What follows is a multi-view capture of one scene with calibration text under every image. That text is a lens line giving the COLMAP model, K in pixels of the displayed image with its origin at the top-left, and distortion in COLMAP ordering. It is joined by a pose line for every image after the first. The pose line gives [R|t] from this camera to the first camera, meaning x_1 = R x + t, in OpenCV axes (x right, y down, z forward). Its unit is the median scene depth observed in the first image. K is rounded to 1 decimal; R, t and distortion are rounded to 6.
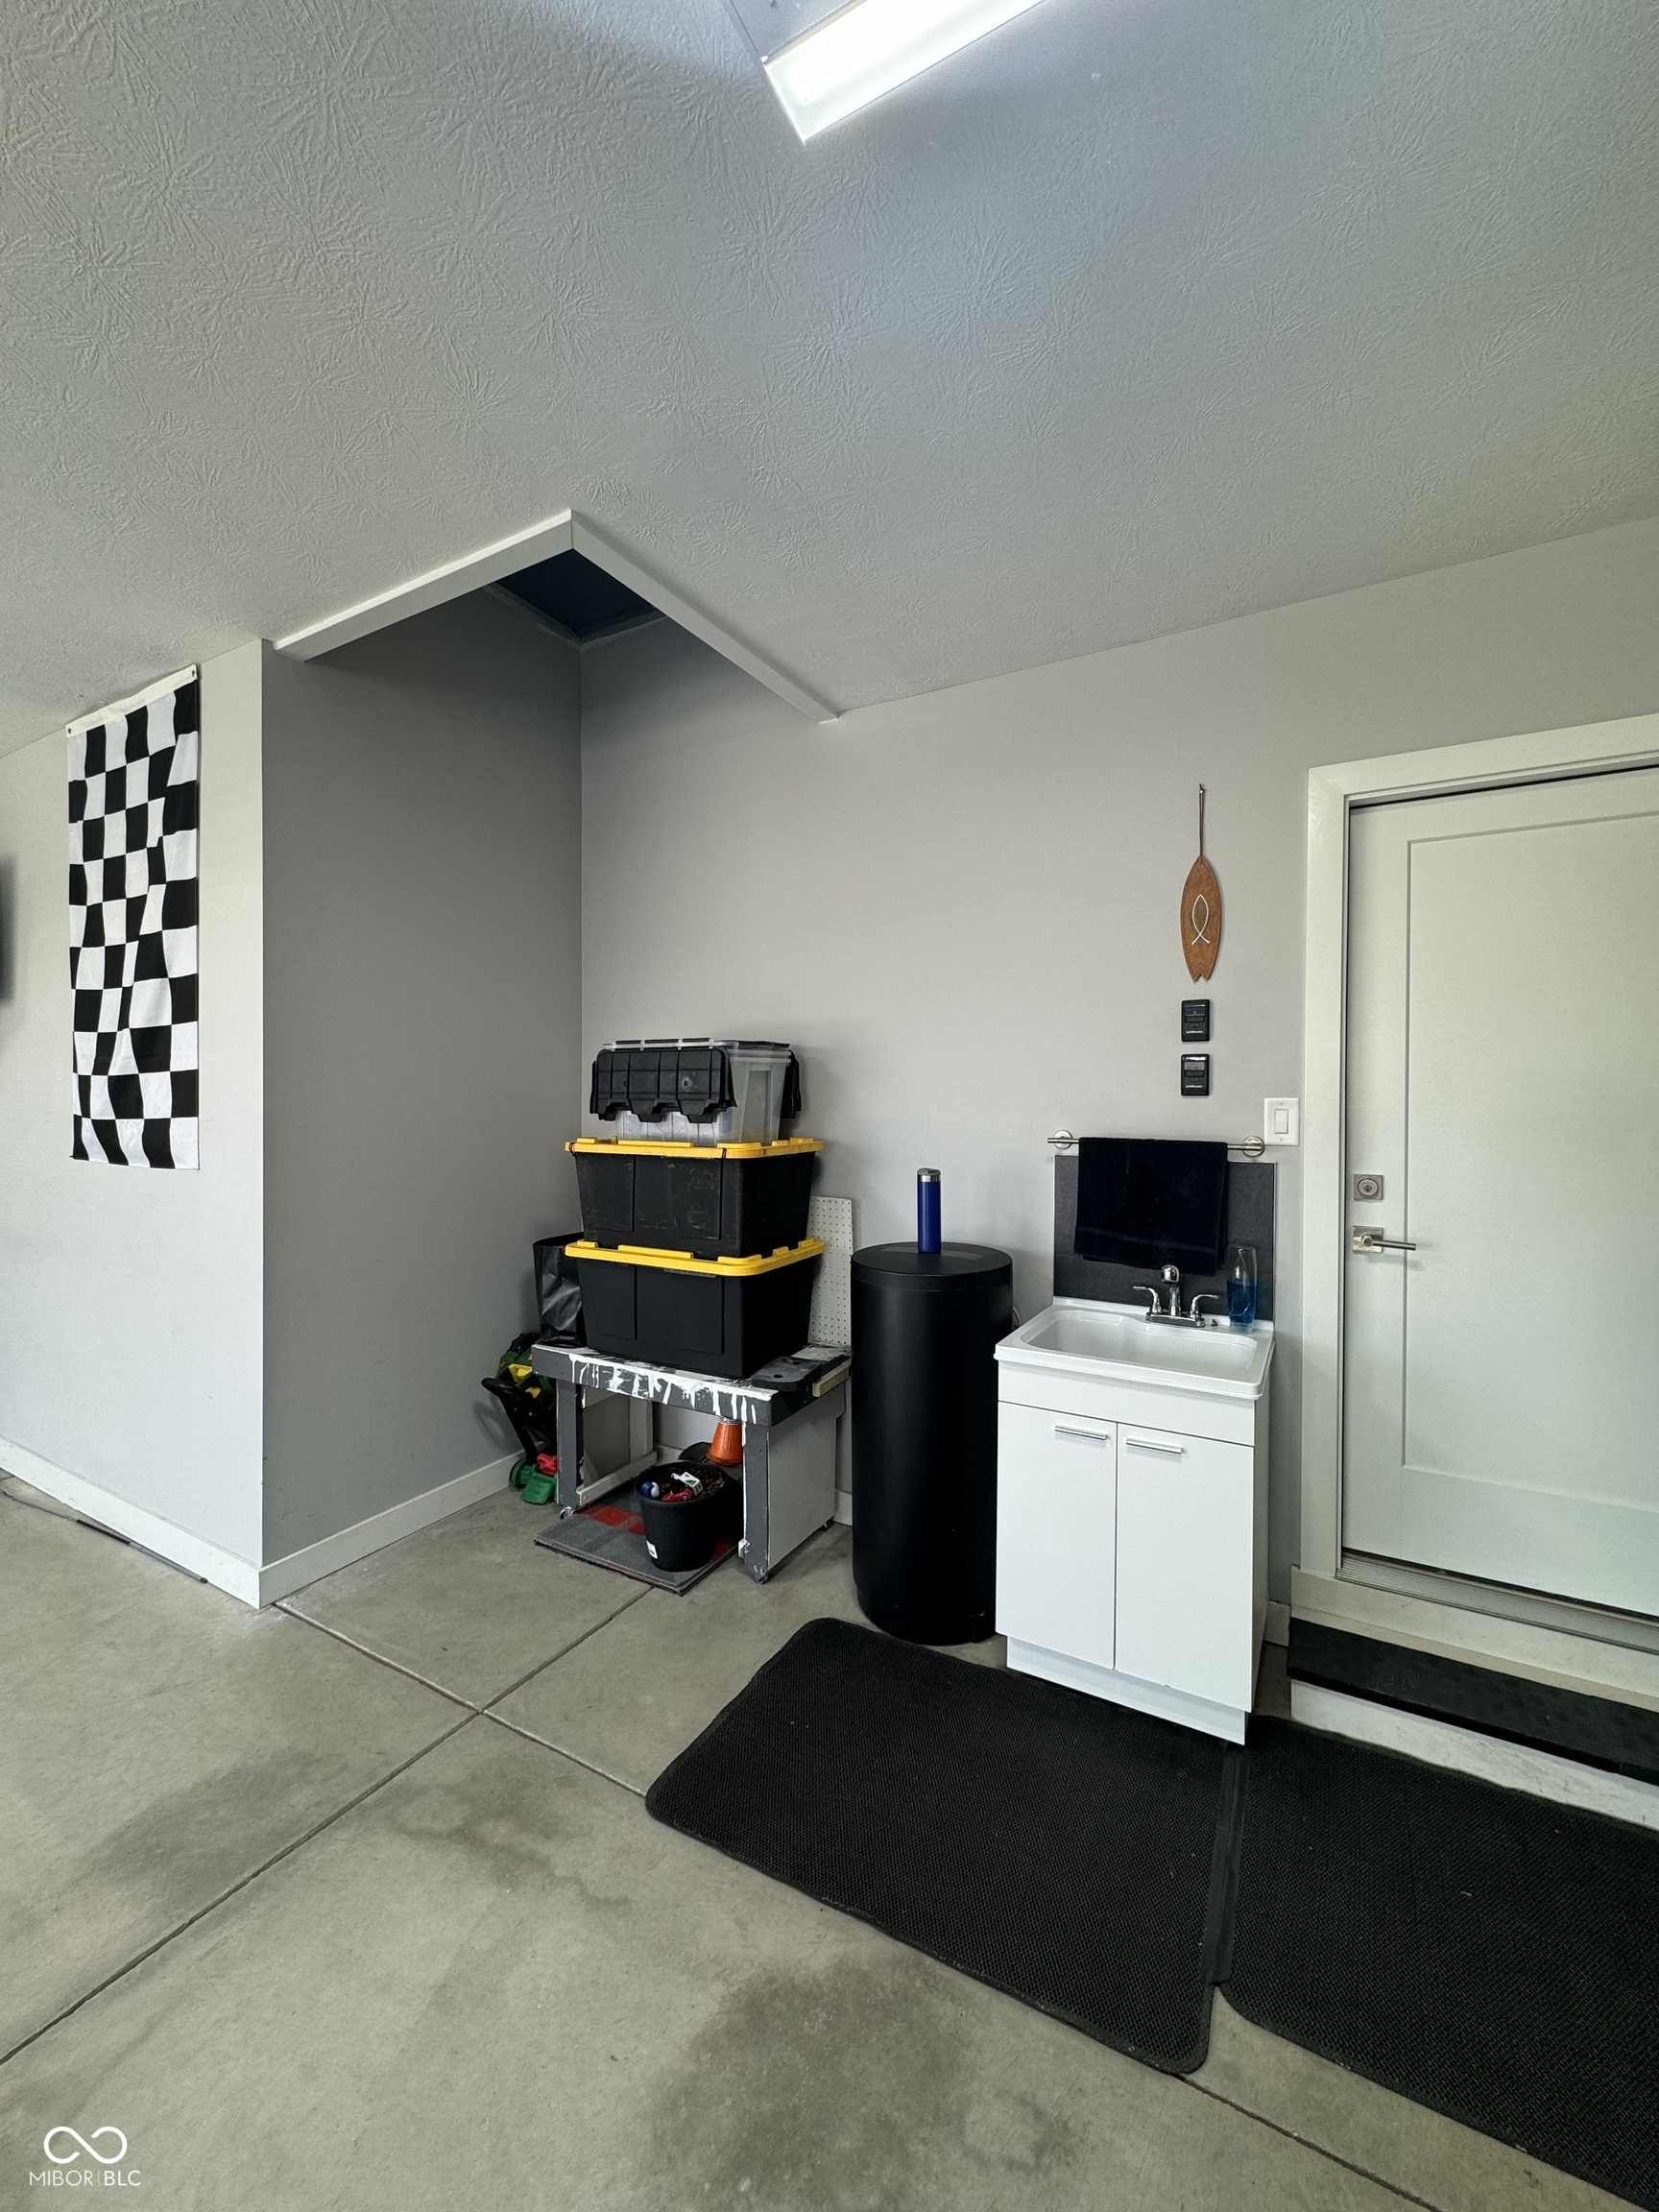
lens RADIAL K [[878.8, 0, 829.5], [0, 878.8, 1106.0], [0, 0, 1]] dist [-0.000802, 0.000031]
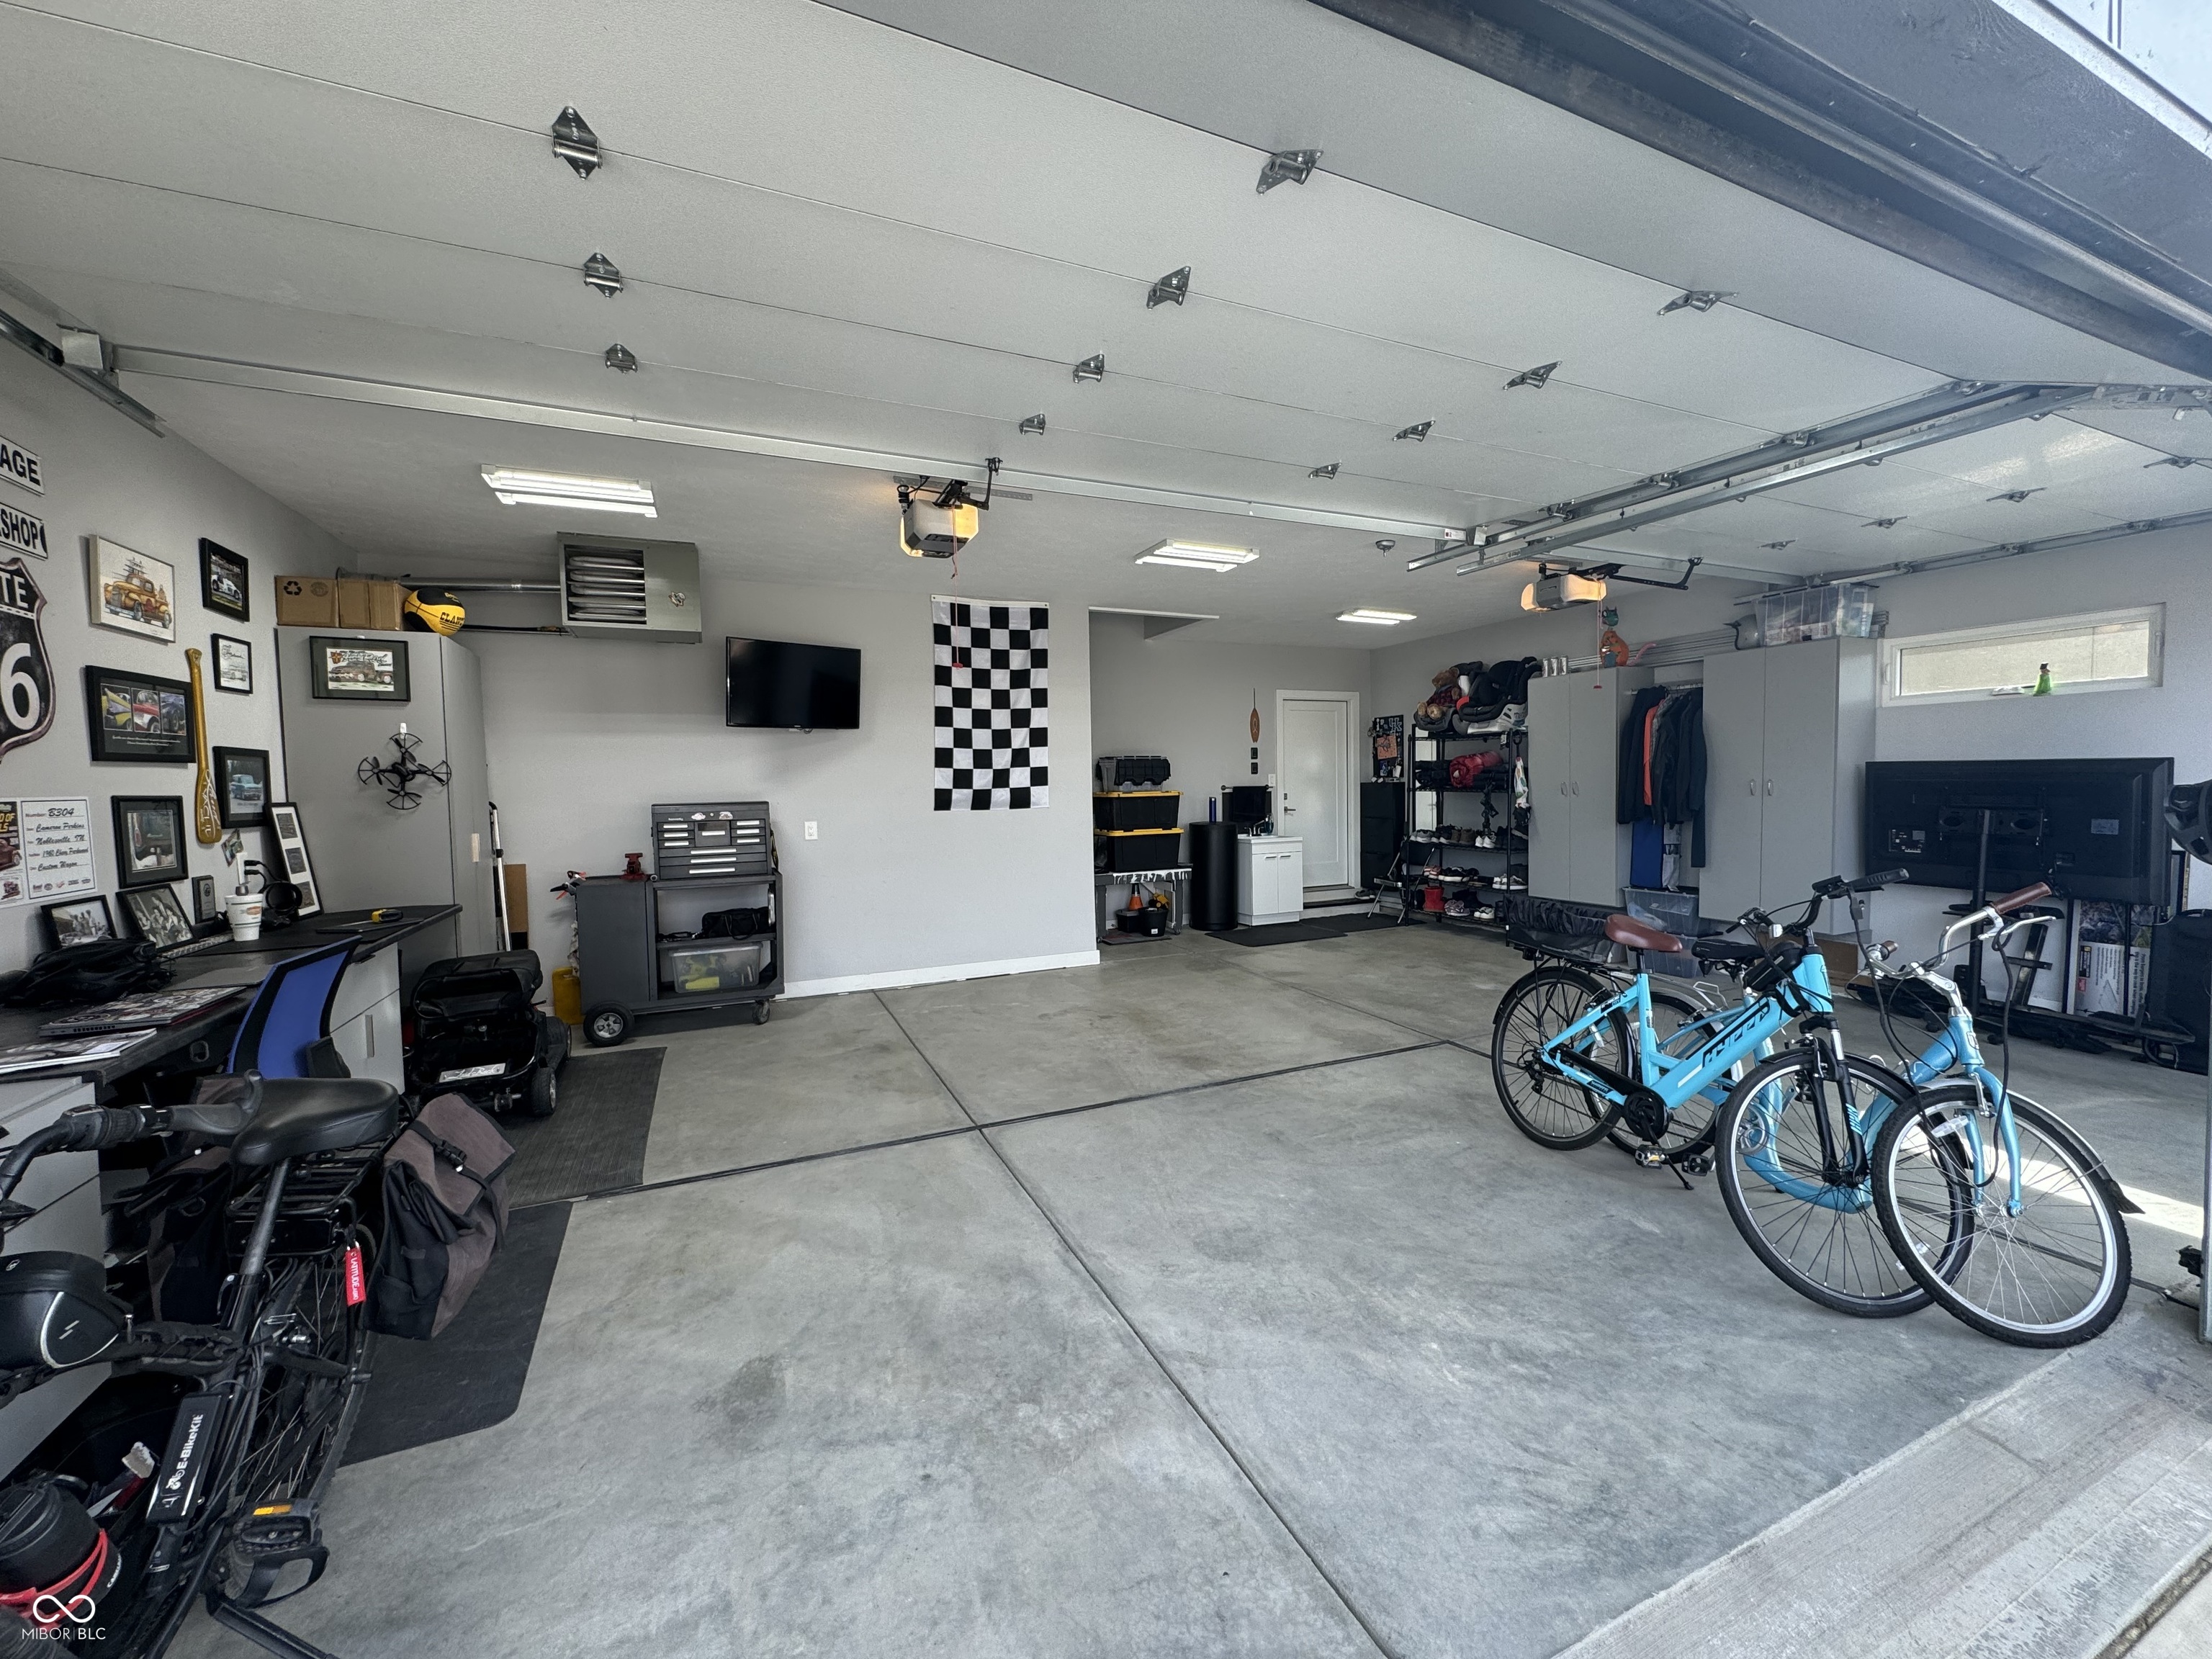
lens RADIAL K [[878.8, 0, 1106.0], [0, 878.8, 829.5], [0, 0, 1]] dist [-0.000802, 0.000031]
pose [[0.590615, -0.057139, 0.804928, -2.685707], [0.031620, 0.998363, 0.047669, 0.023387], [-0.806334, -0.002702, 0.591454, -0.610138]]
